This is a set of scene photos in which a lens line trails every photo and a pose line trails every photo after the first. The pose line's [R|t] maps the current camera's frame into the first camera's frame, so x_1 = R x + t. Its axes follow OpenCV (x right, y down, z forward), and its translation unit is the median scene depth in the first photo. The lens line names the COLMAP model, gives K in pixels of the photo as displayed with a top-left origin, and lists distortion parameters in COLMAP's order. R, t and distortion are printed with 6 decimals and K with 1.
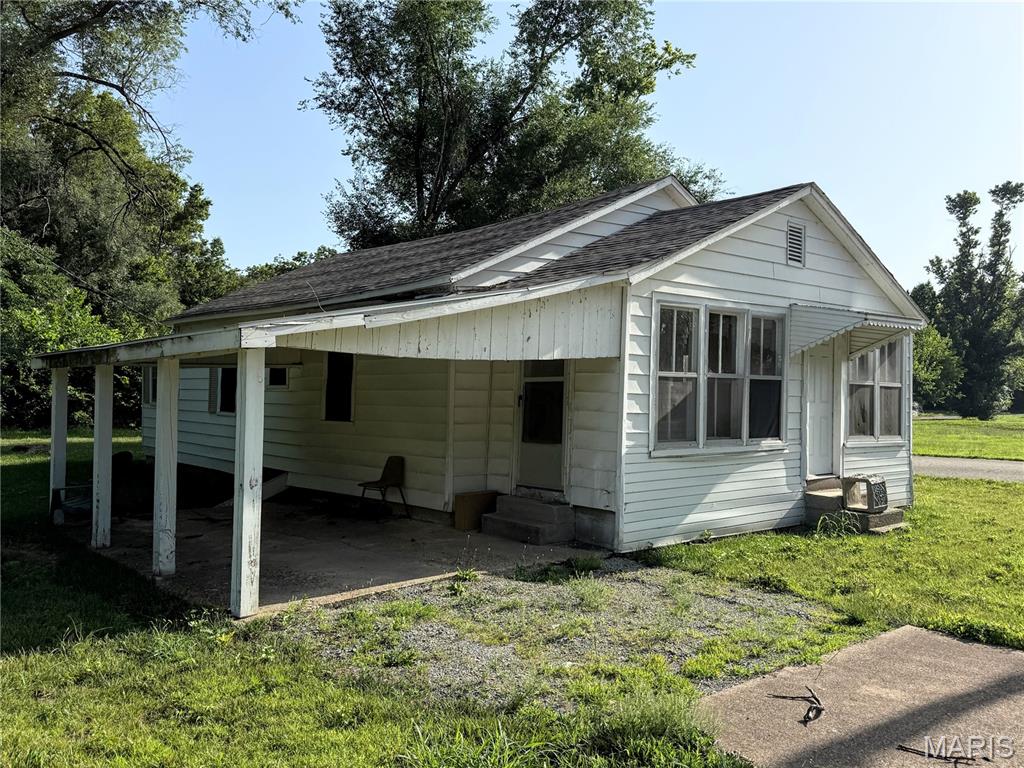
lens RADIAL K [[836.1, 0, 508.2], [0, 836.1, 384.3], [0, 0, 1]] dist [0.042255, -0.021608]
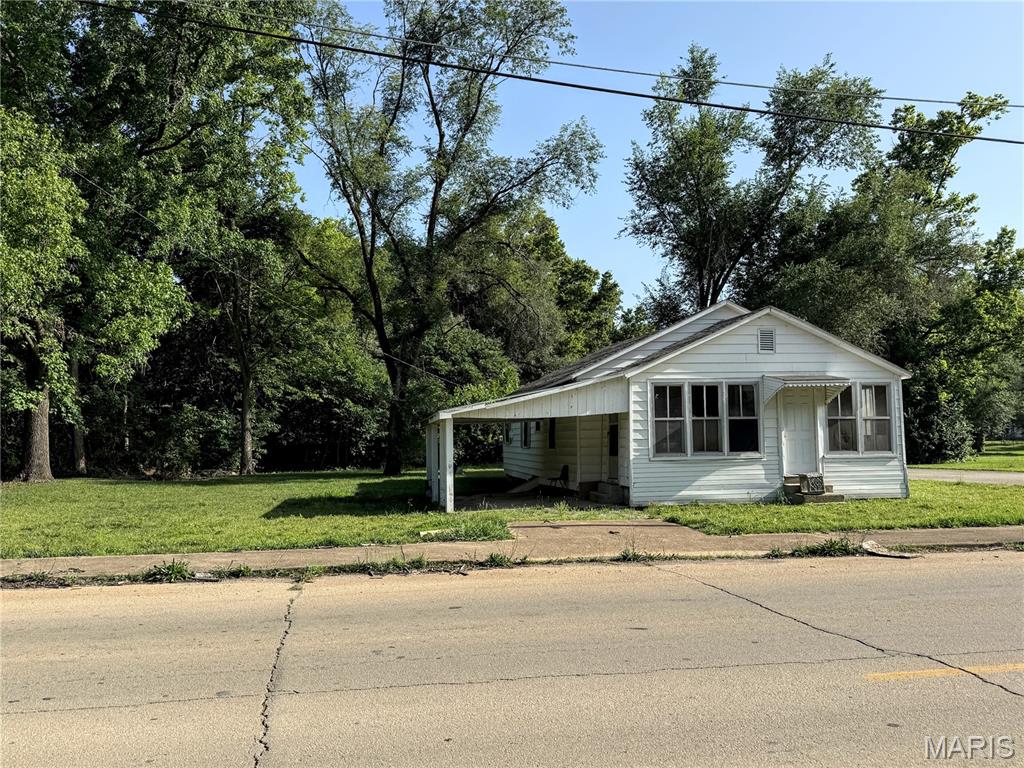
lens RADIAL K [[836.1, 0, 503.2], [0, 836.1, 384.5], [0, 0, 1]] dist [0.042255, -0.021608]
pose [[0.851578, -0.061719, -0.520582, 0.820240], [0.033883, 0.997449, -0.062828, 0.016363], [0.523132, 0.035865, 0.851497, -0.804450]]
